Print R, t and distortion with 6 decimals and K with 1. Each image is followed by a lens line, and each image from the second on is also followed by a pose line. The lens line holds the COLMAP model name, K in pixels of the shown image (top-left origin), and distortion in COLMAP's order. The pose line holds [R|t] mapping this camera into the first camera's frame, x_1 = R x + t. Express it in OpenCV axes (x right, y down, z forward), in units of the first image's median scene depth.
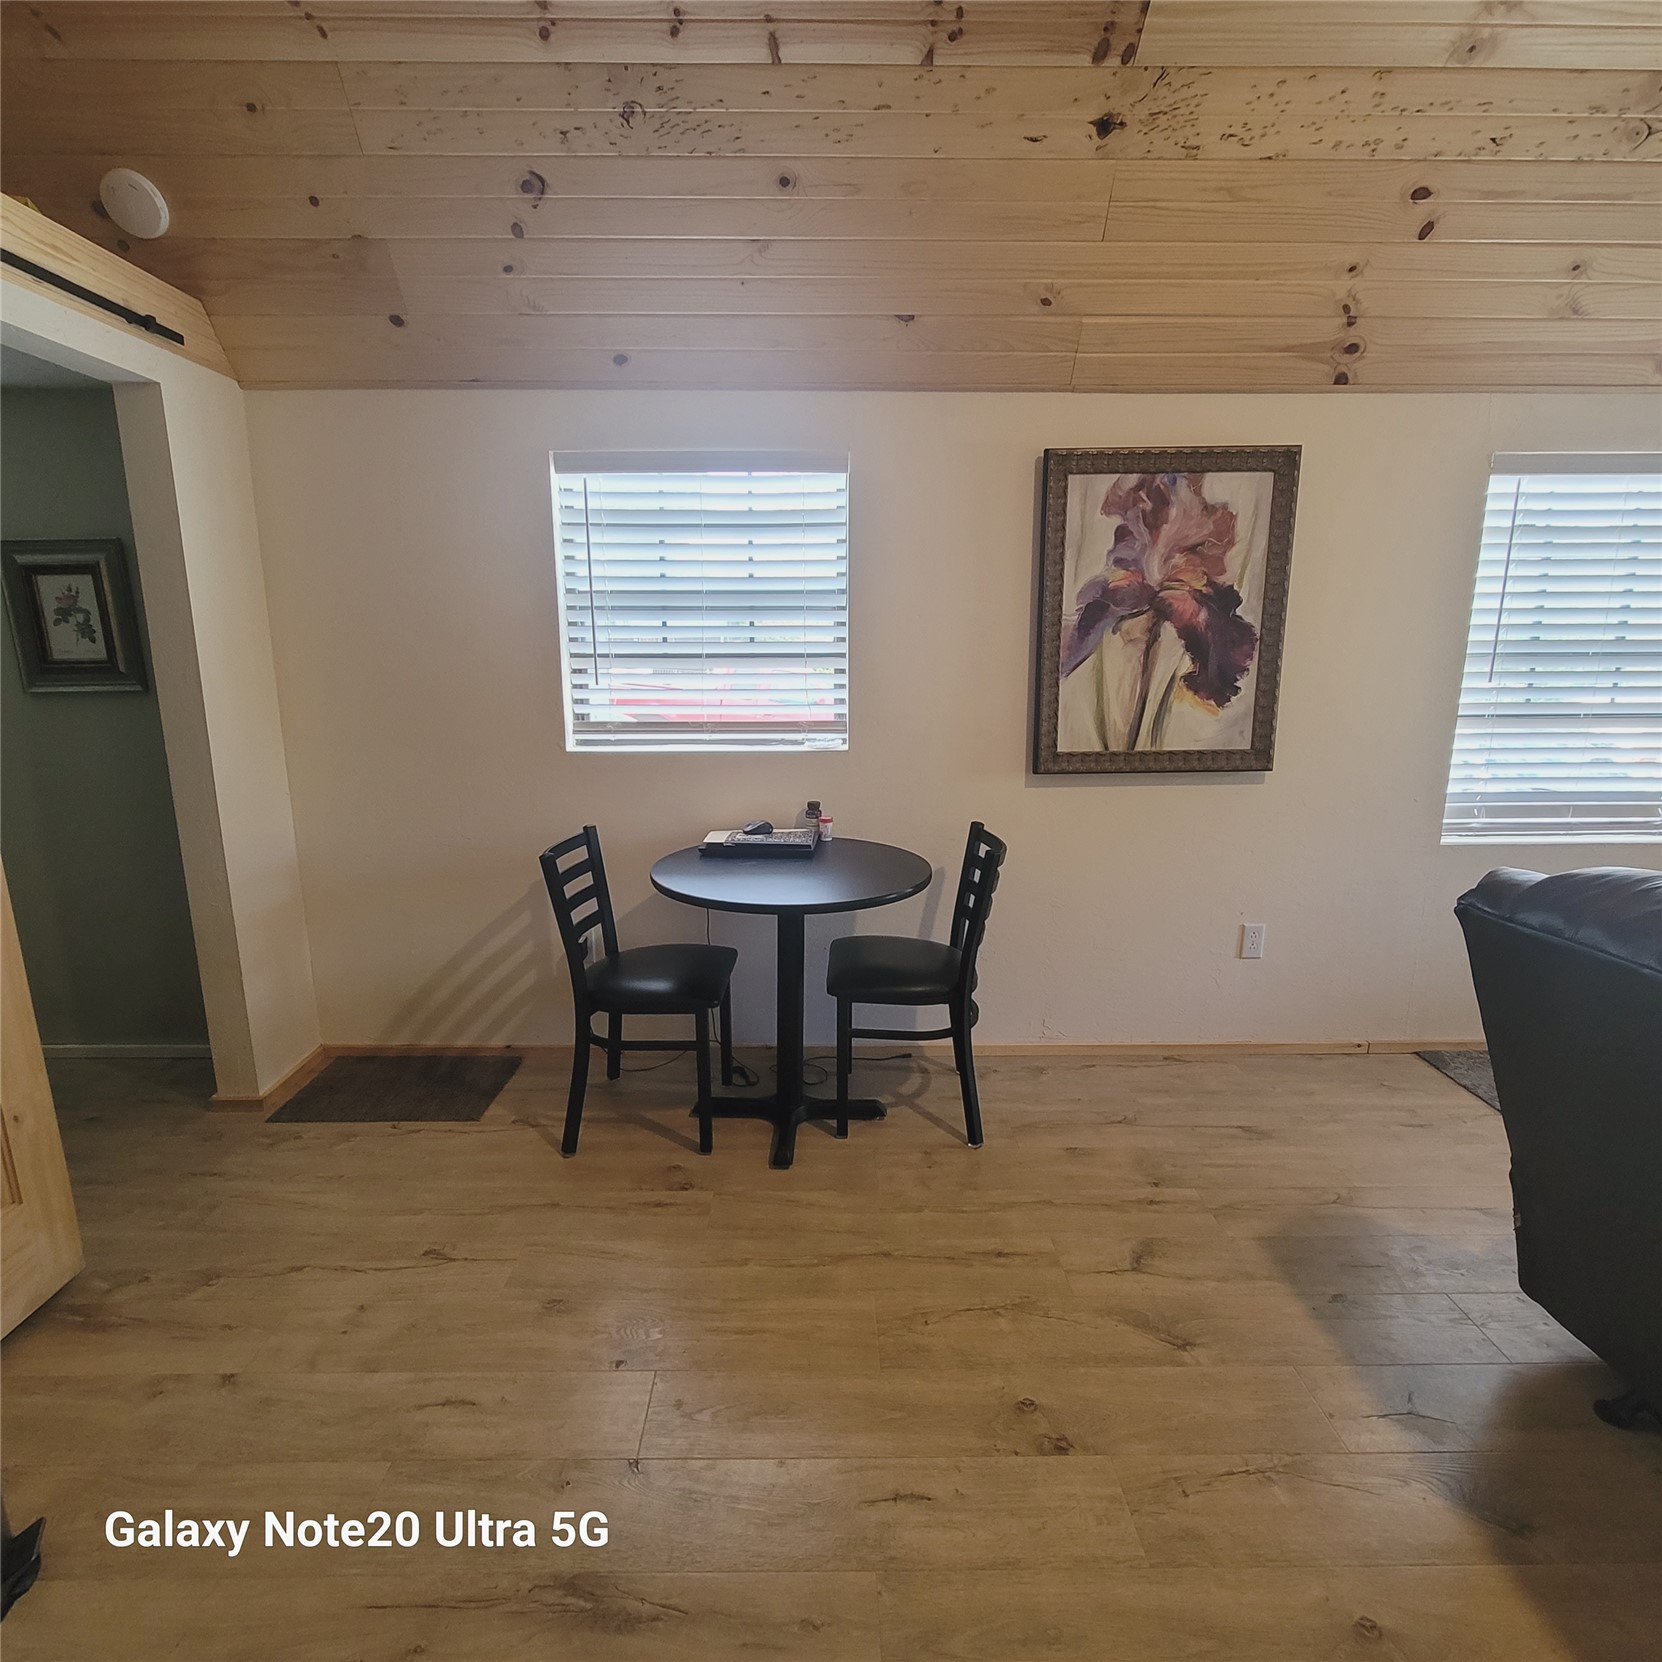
lens RADIAL K [[907.6, 0, 829.3], [0, 907.6, 833.4], [0, 0, 1]] dist [-0.007480, 0.003490]
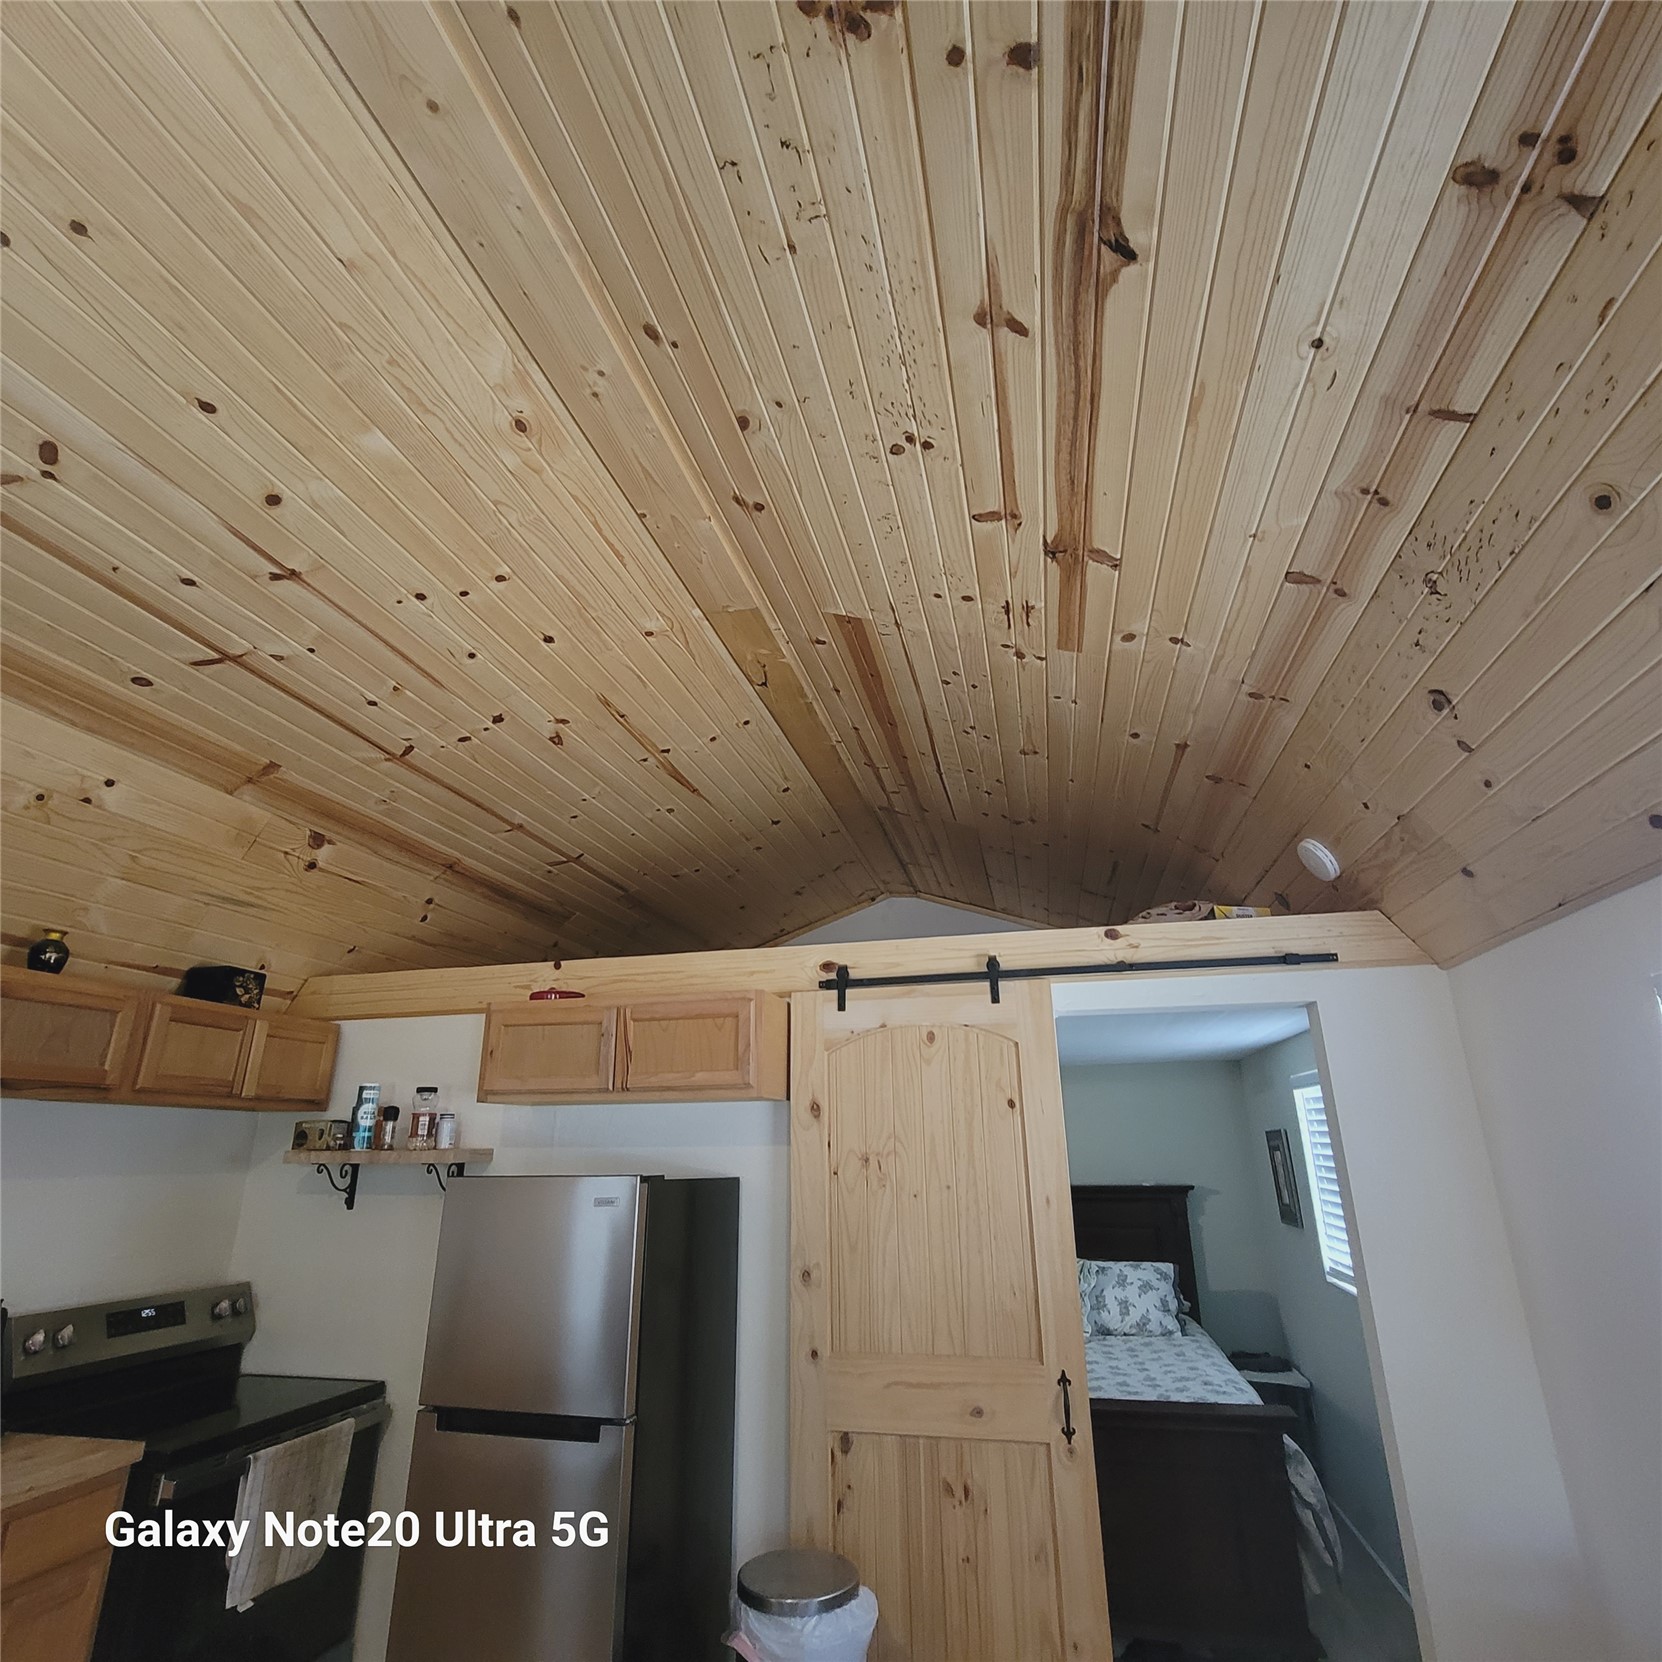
lens RADIAL K [[907.6, 0, 829.9], [0, 907.6, 830.8], [0, 0, 1]] dist [-0.007480, 0.003490]
pose [[-0.229790, -0.321486, -0.918609, 0.550190], [-0.187383, 0.940822, -0.282386, -0.273393], [0.955031, 0.107242, -0.276433, 0.733980]]
